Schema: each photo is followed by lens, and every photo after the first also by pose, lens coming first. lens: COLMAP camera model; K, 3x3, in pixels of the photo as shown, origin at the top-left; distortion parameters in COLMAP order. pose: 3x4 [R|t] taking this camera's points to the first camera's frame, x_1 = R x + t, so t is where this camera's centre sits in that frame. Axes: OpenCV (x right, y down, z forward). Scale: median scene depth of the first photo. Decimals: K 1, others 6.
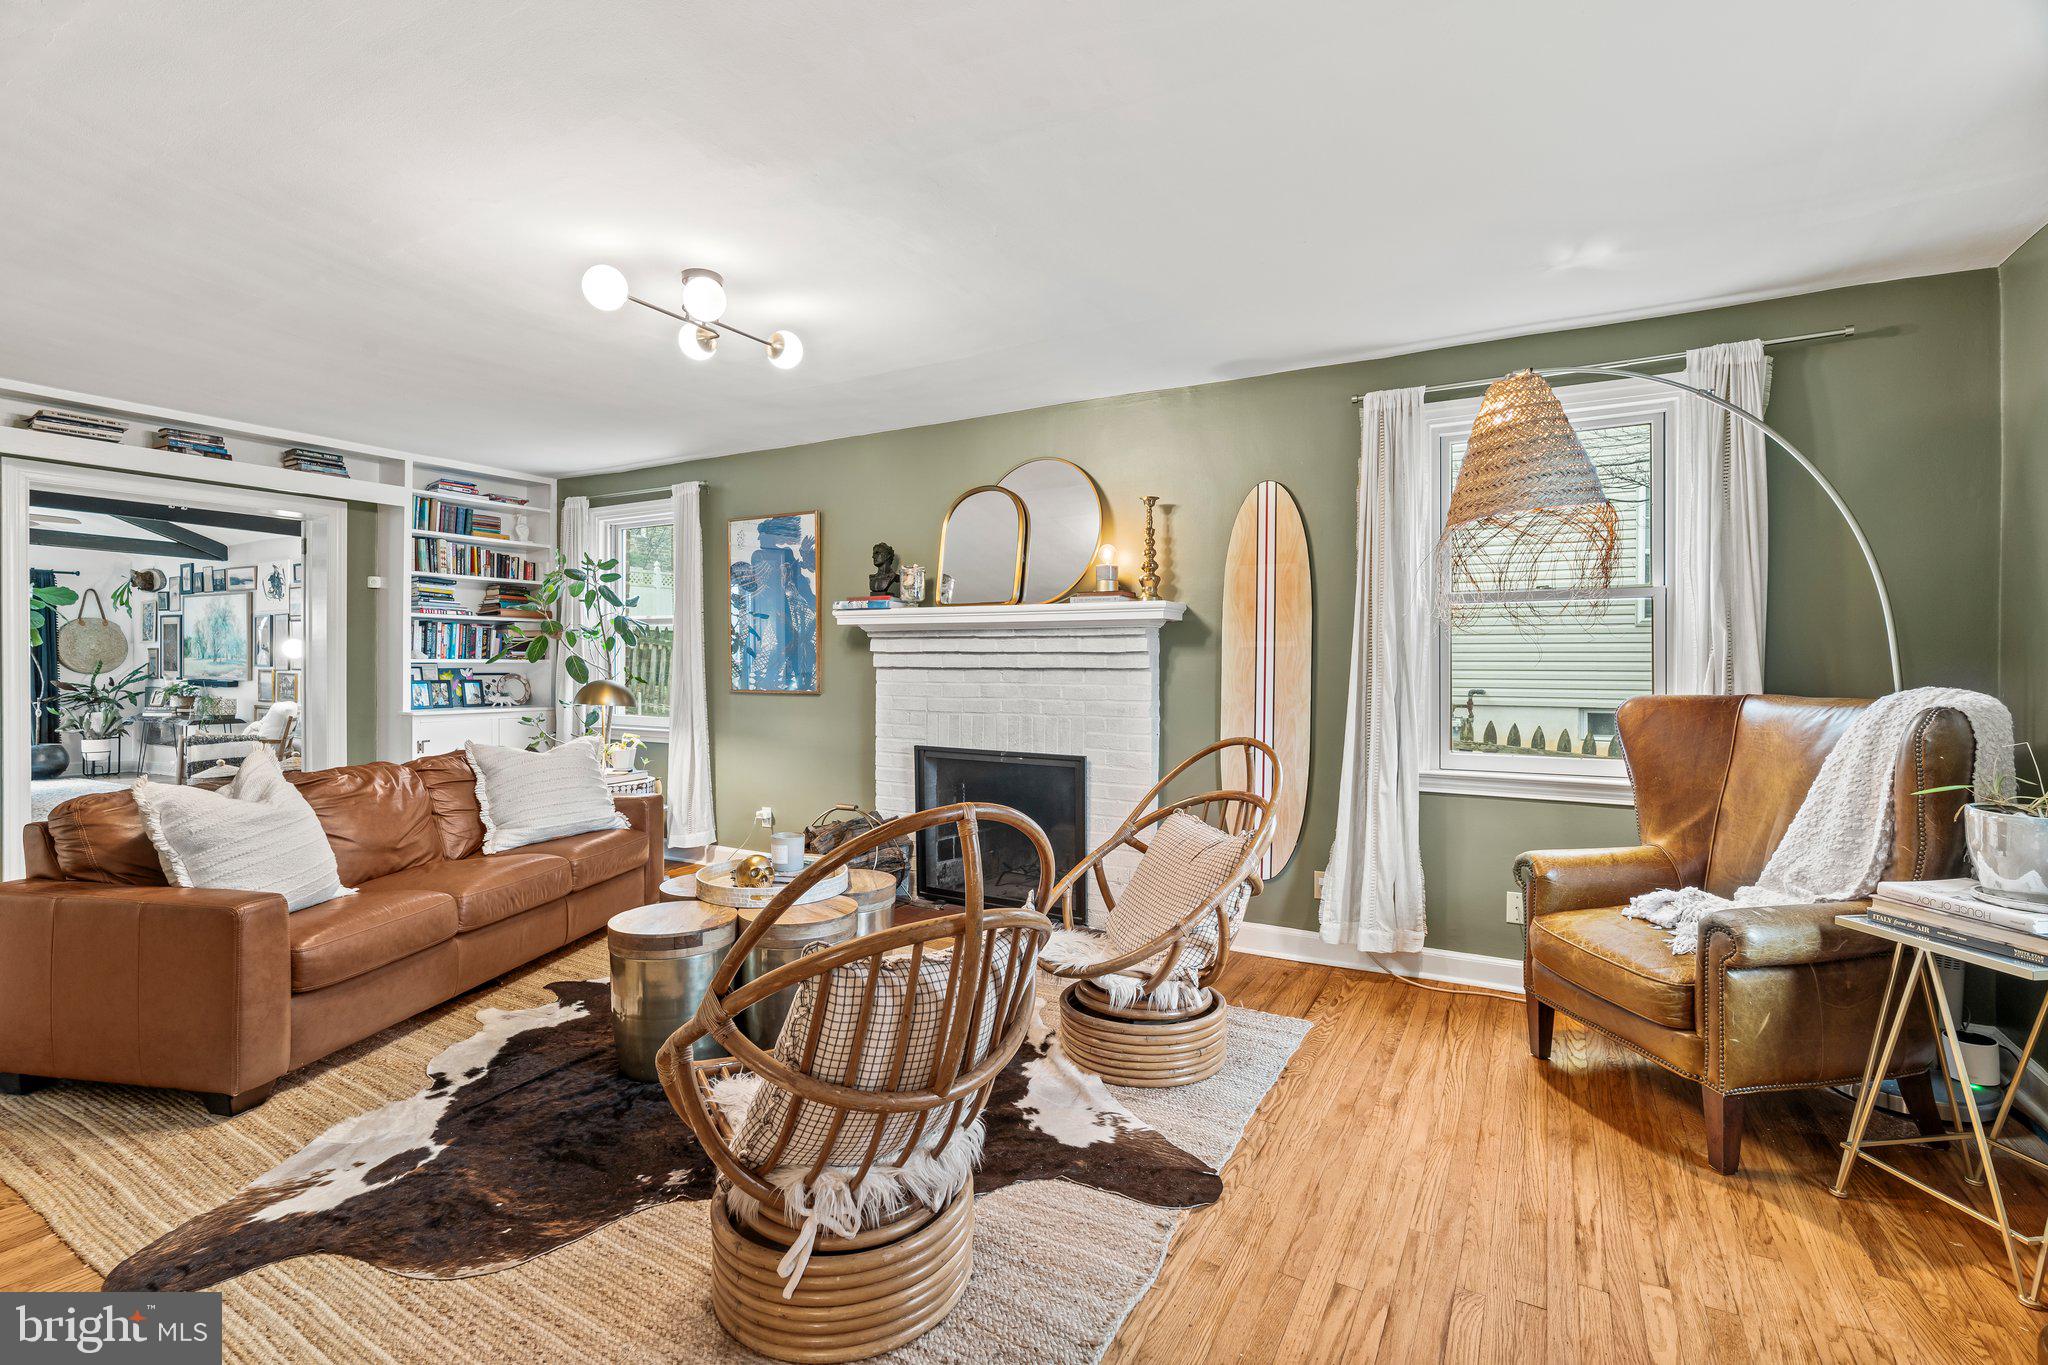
lens RADIAL K [[911.6, 0, 1019.1], [0, 911.6, 669.4], [0, 0, 1]] dist [-0.005637, -0.000051]
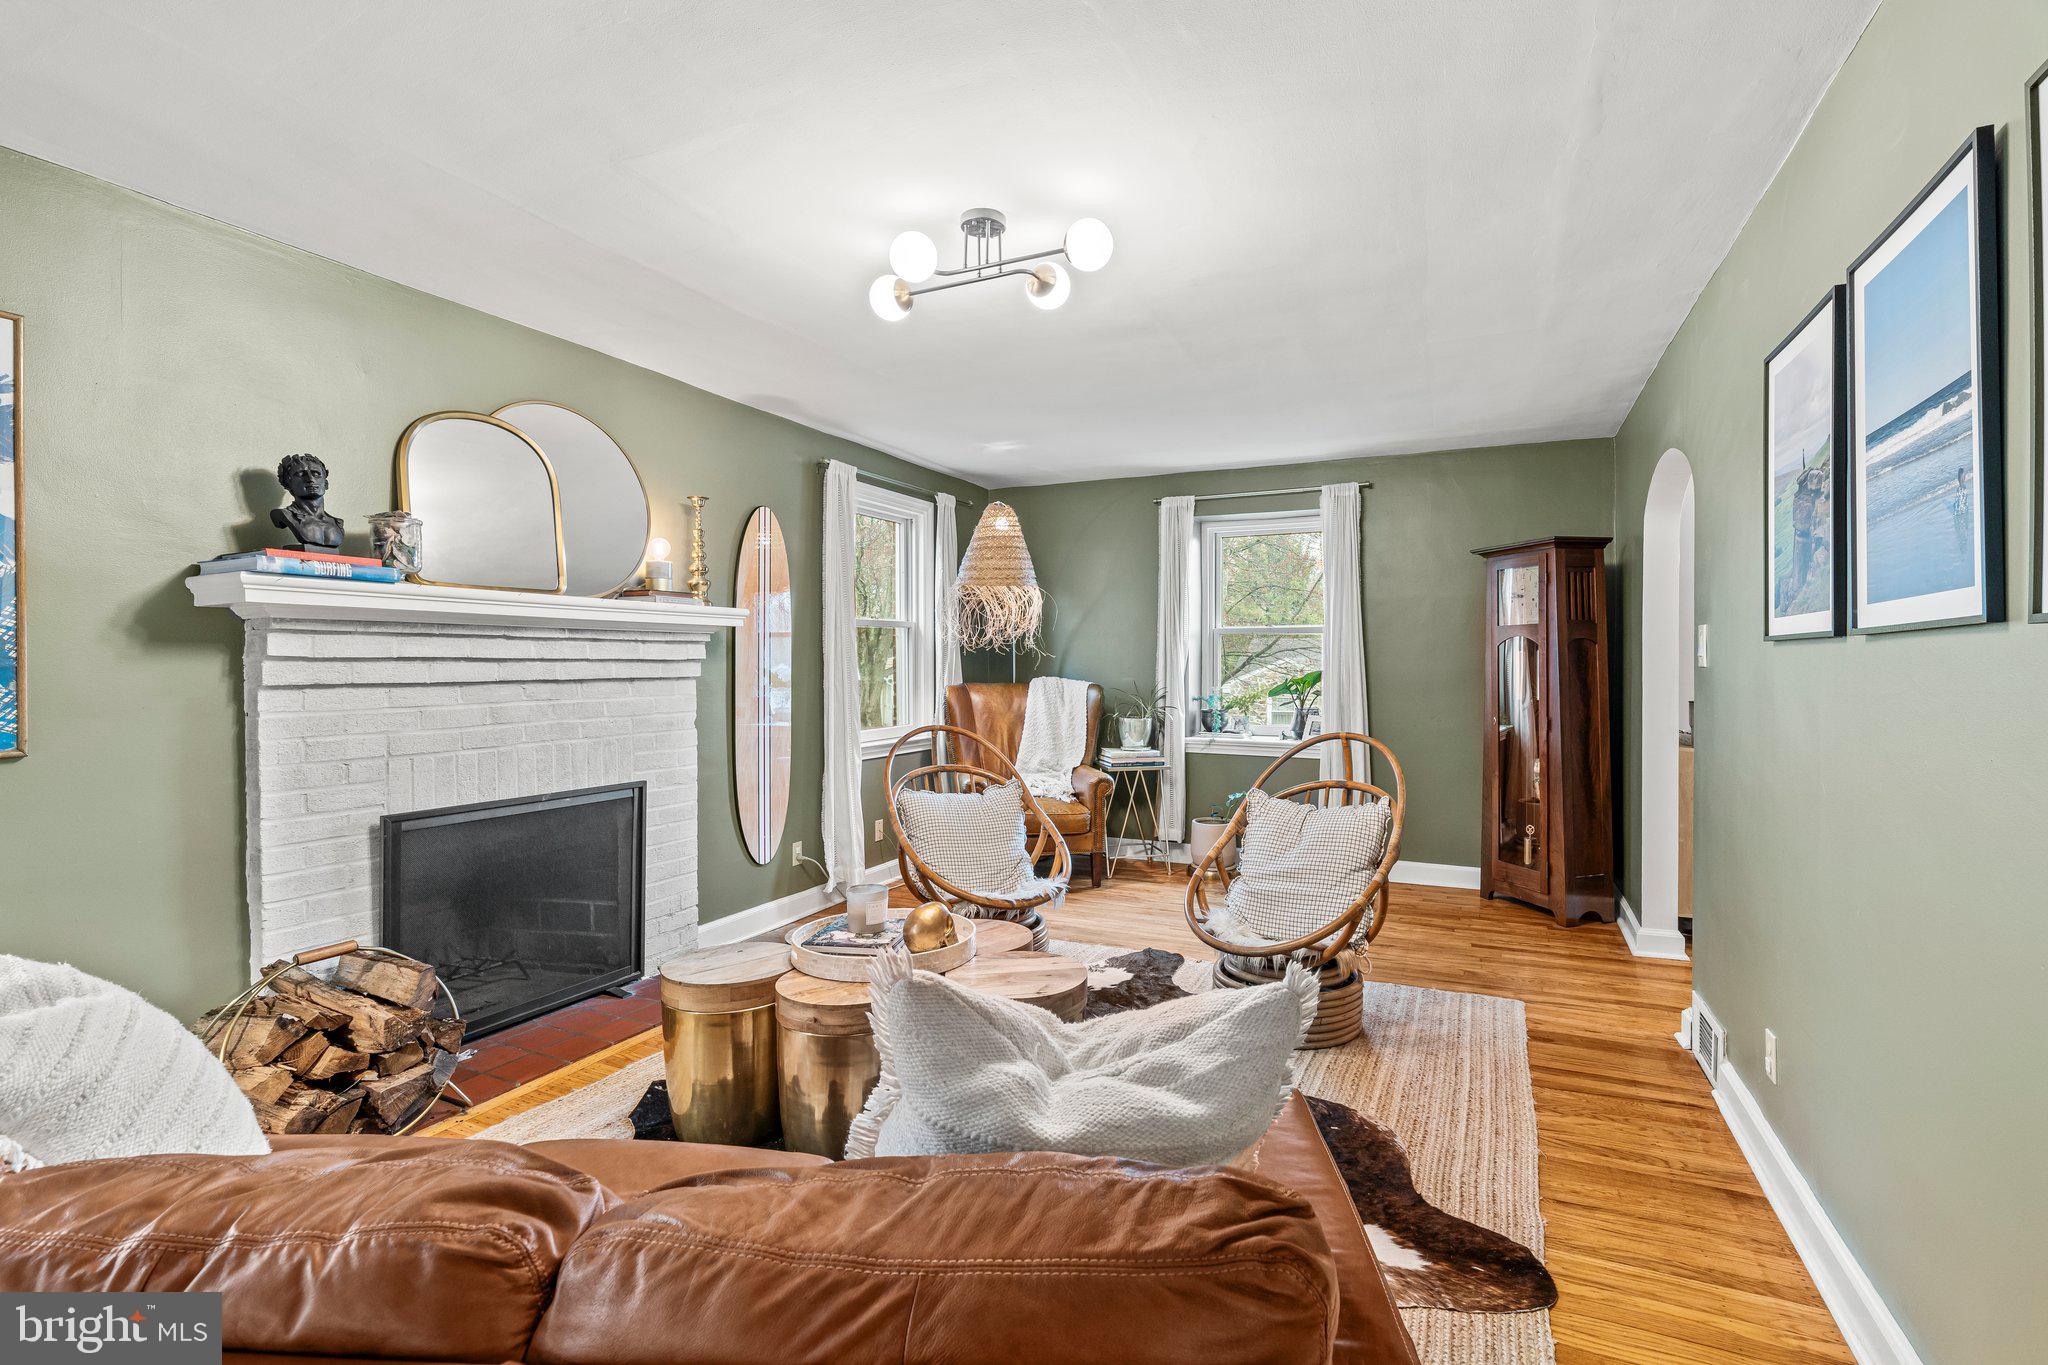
lens RADIAL K [[933.3, 0, 1030.9], [0, 933.3, 679.5], [0, 0, 1]] dist [-0.000549, 0.007798]
pose [[-0.070569, -0.020338, 0.997300, -0.667578], [0.010306, 0.999724, 0.021117, -0.012048], [-0.997454, 0.011768, -0.070340, 0.559058]]
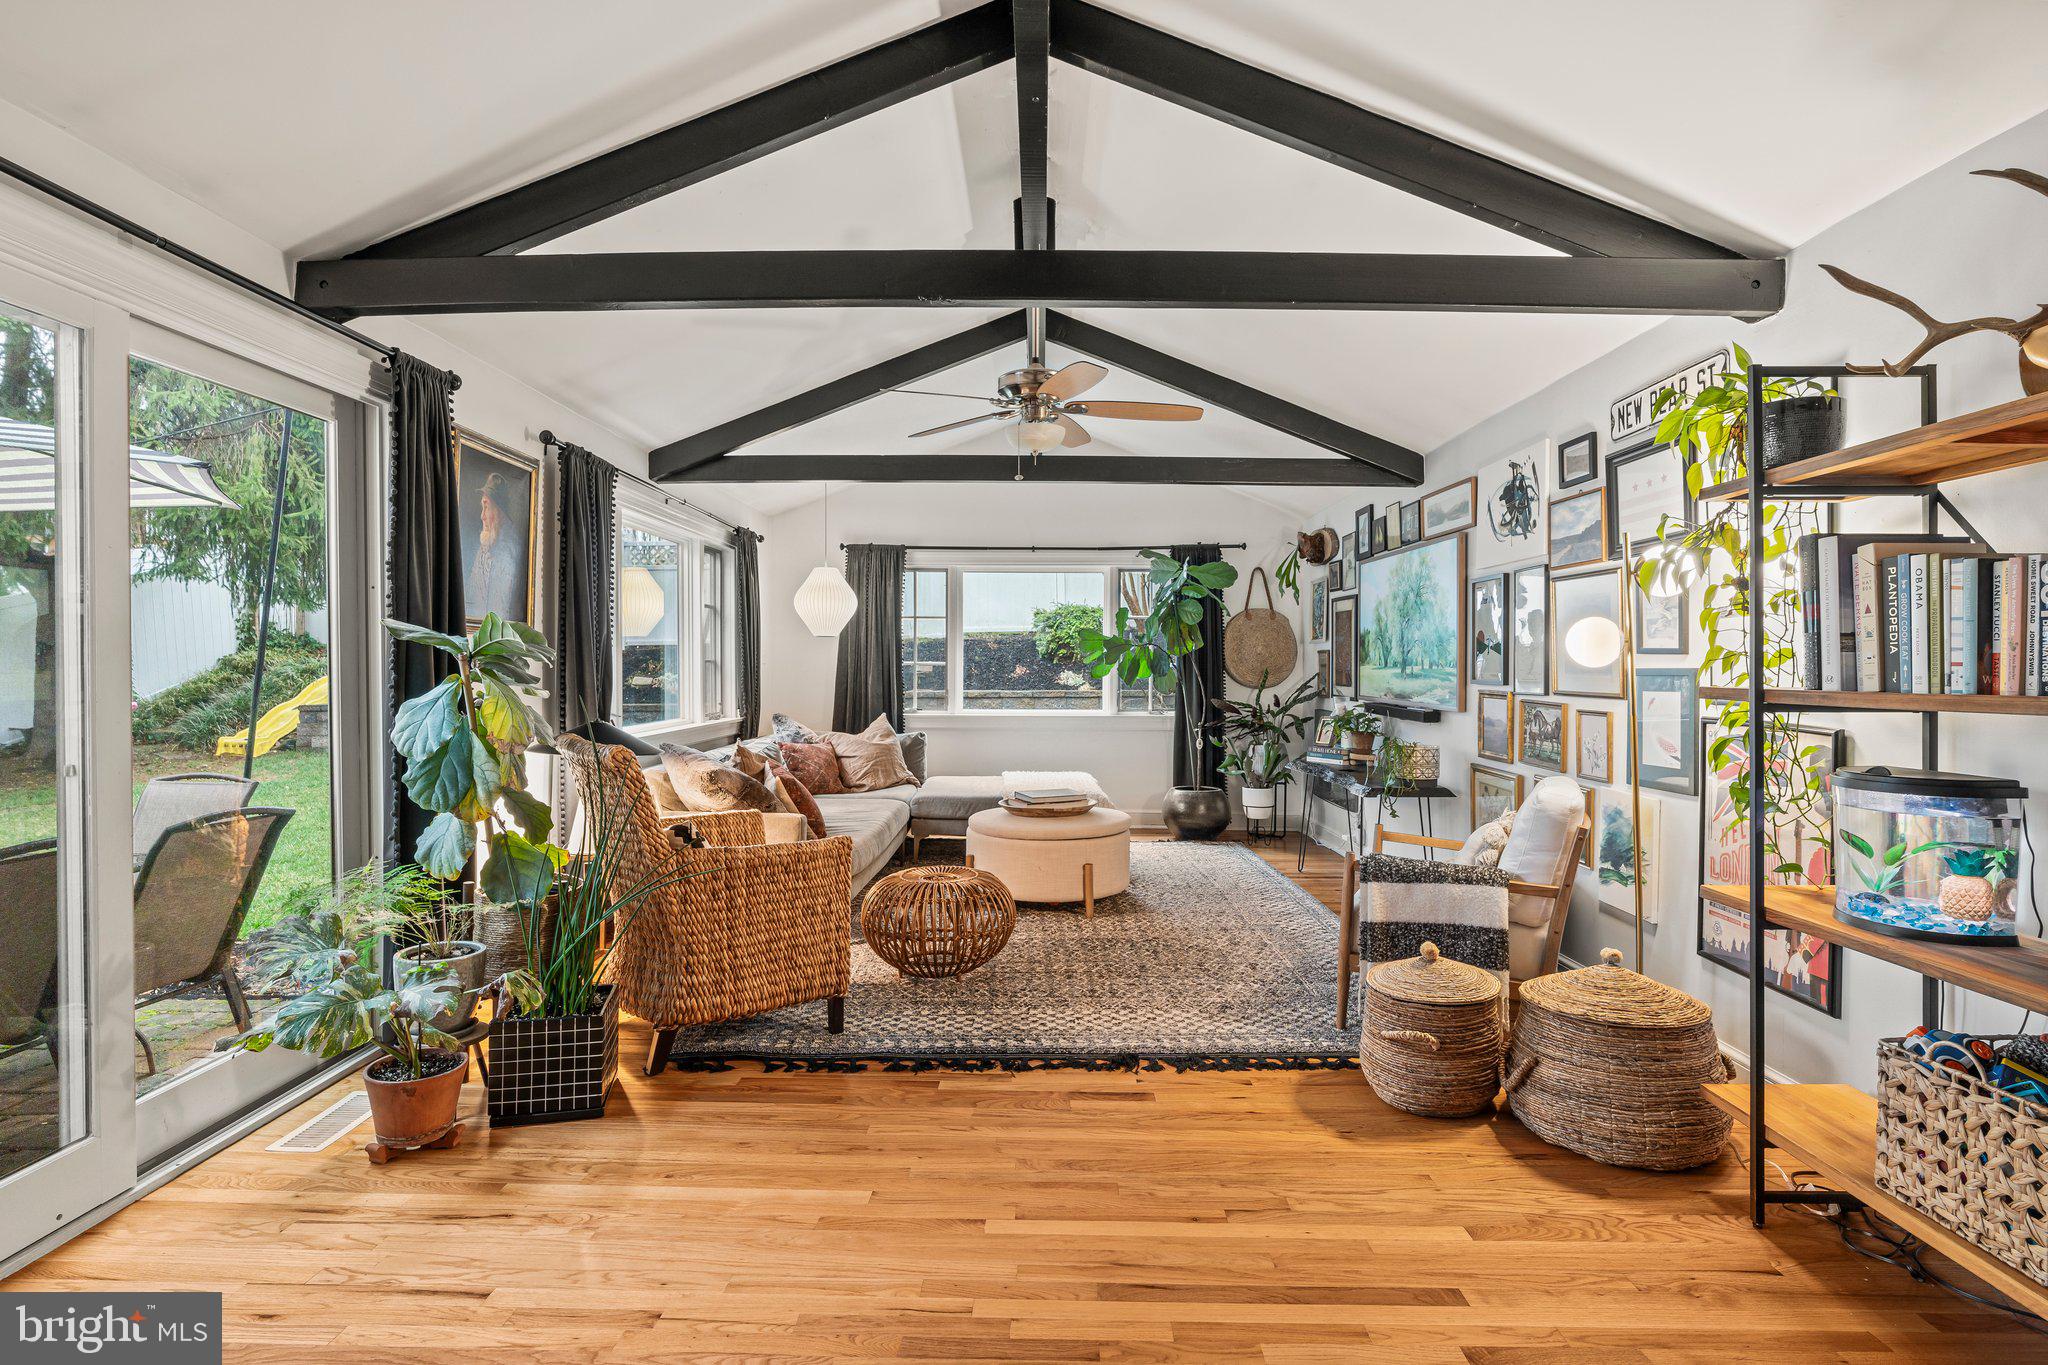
lens RADIAL K [[1020.4, 0, 1032.4], [0, 1020.4, 680.7], [0, 0, 1]] dist [-0.000246, 0.000091]
pose [[0.489625, 0.009247, -0.871884, -0.838902], [-0.000498, 0.999947, 0.010326, -0.018176], [0.871933, -0.004622, 0.489603, 0.919871]]
